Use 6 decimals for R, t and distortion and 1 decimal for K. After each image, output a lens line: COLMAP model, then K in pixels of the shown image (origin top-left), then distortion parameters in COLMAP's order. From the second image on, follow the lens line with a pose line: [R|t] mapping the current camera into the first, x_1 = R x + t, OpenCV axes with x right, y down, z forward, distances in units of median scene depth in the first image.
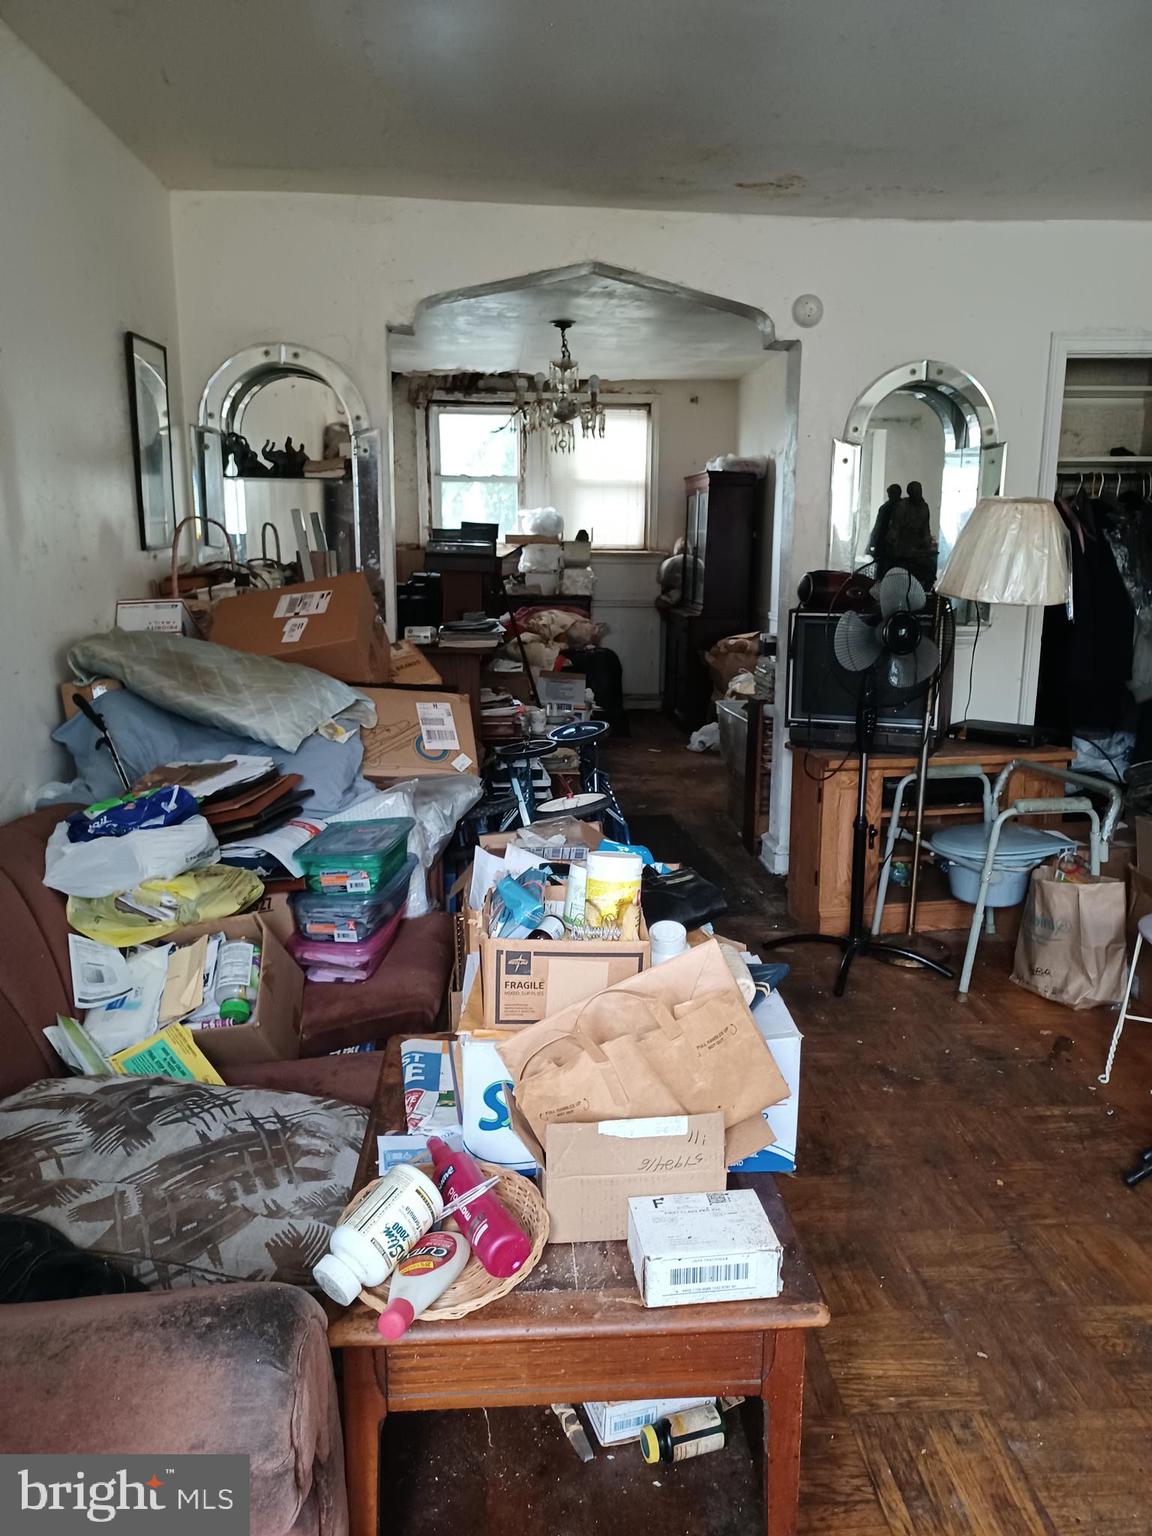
lens RADIAL K [[1121.3, 0, 585.9], [0, 1121.3, 761.0], [0, 0, 1]] dist [0.061457, -0.032192]
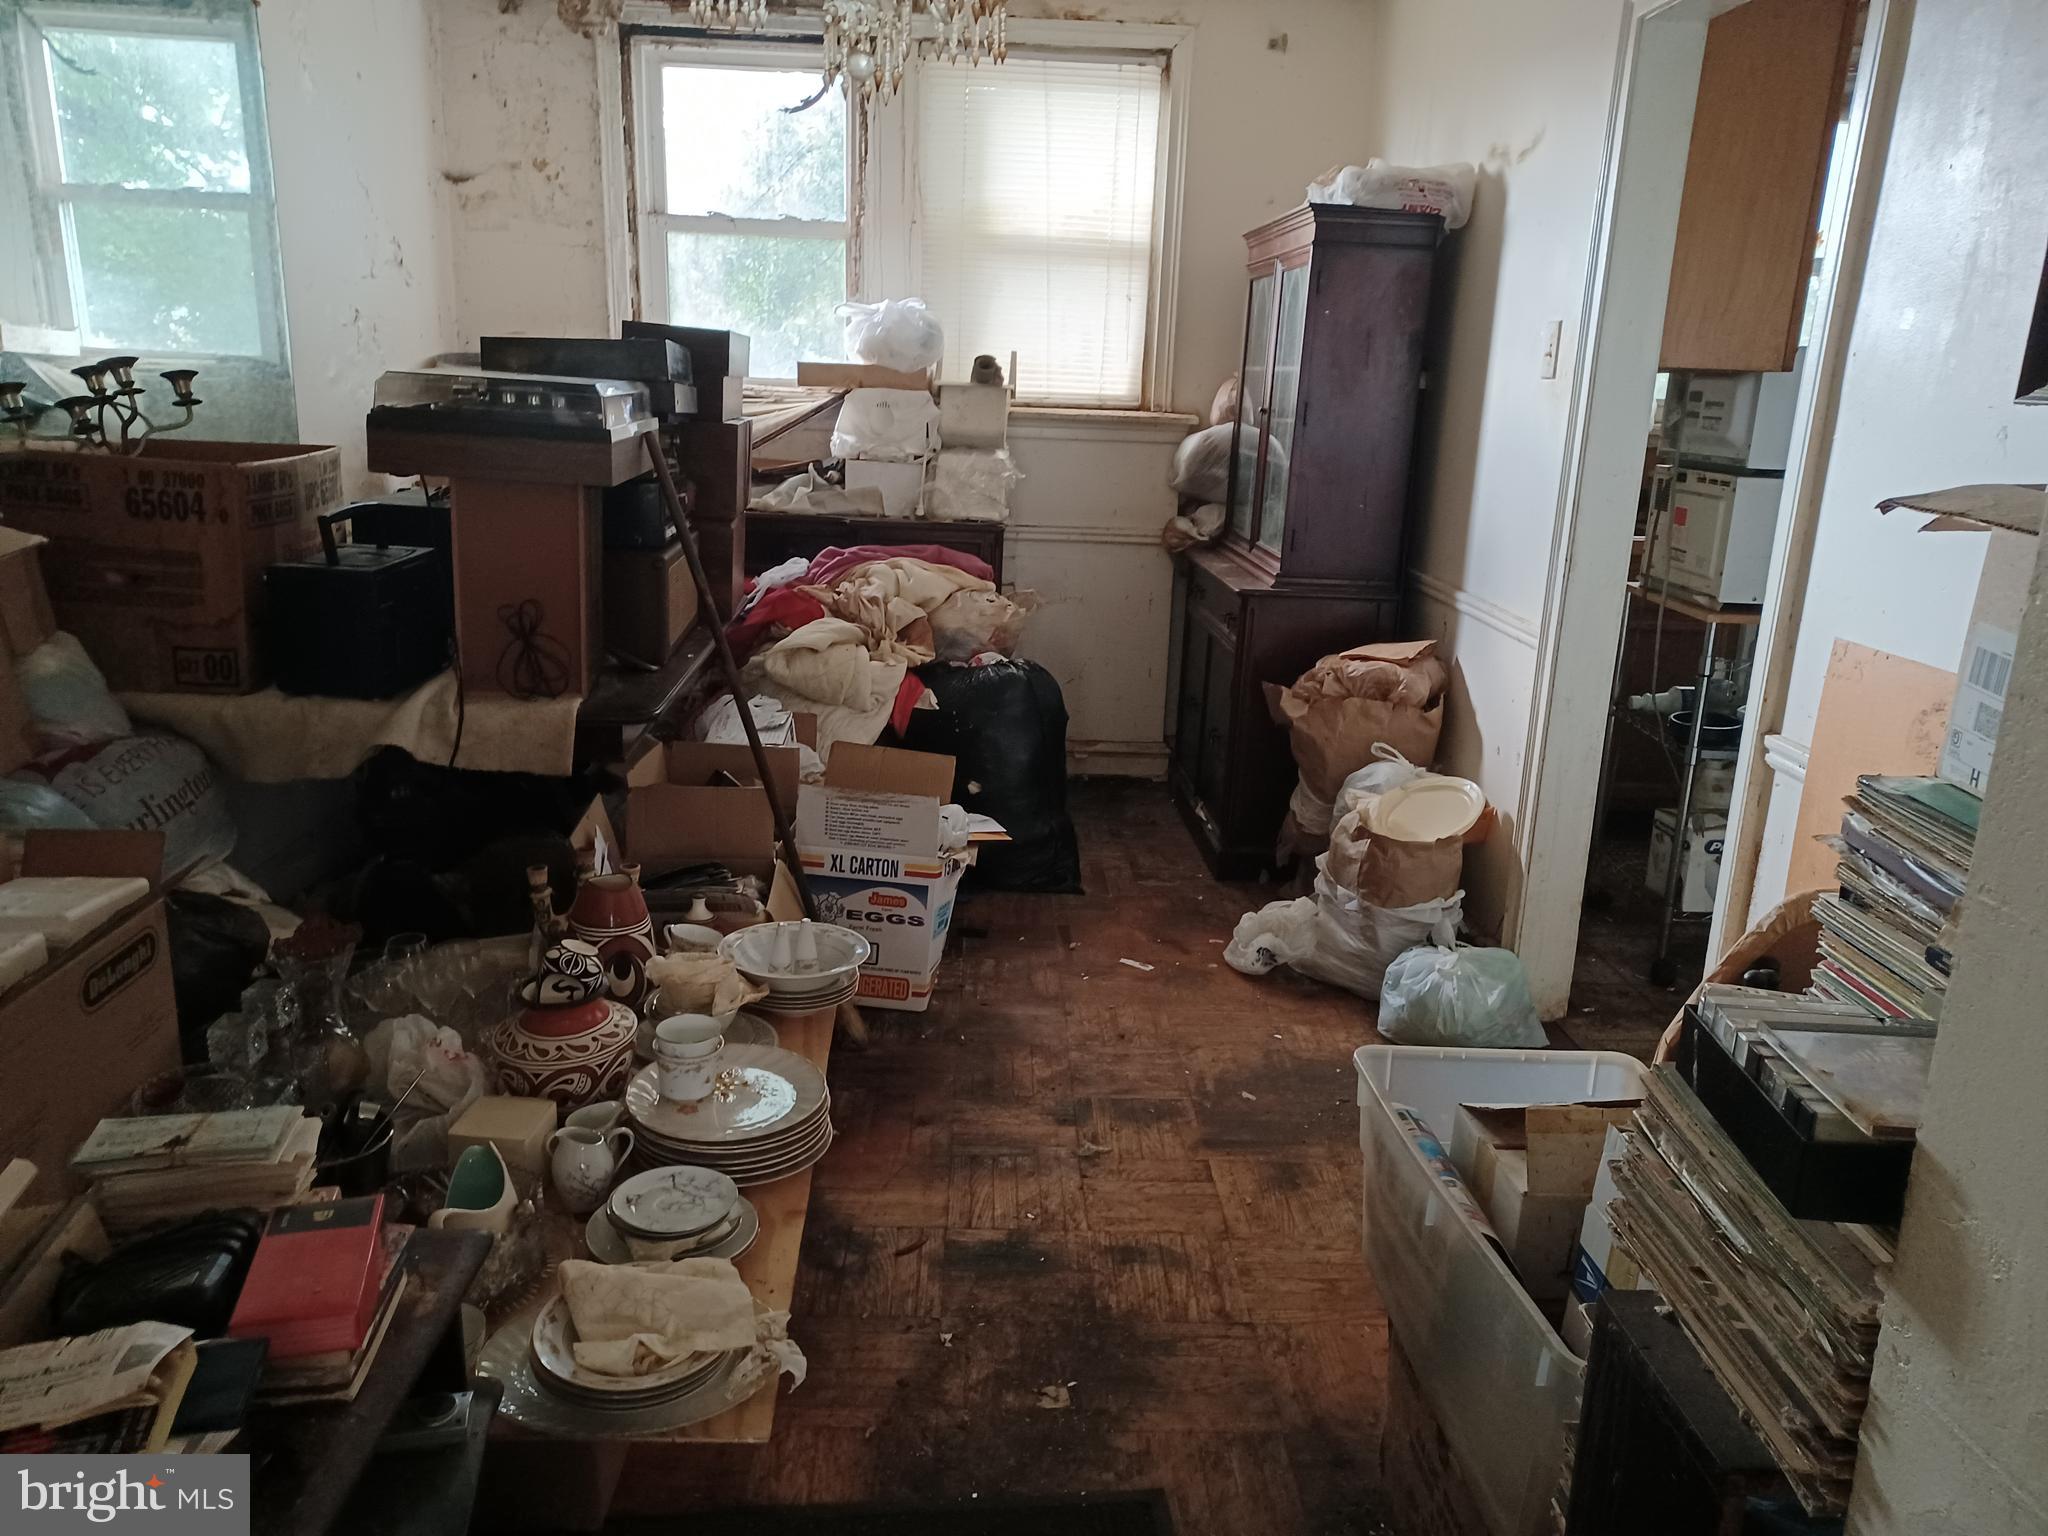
lens RADIAL K [[1495.1, 0, 1024.0], [0, 1495.1, 768.0], [0, 0, 1]] dist [0.061457, -0.032192]
pose [[0.998682, 0.037806, -0.034712, 0.034468], [-0.035610, 0.997451, 0.061829, -0.091721], [0.036961, -0.060512, 0.997483, 0.451106]]
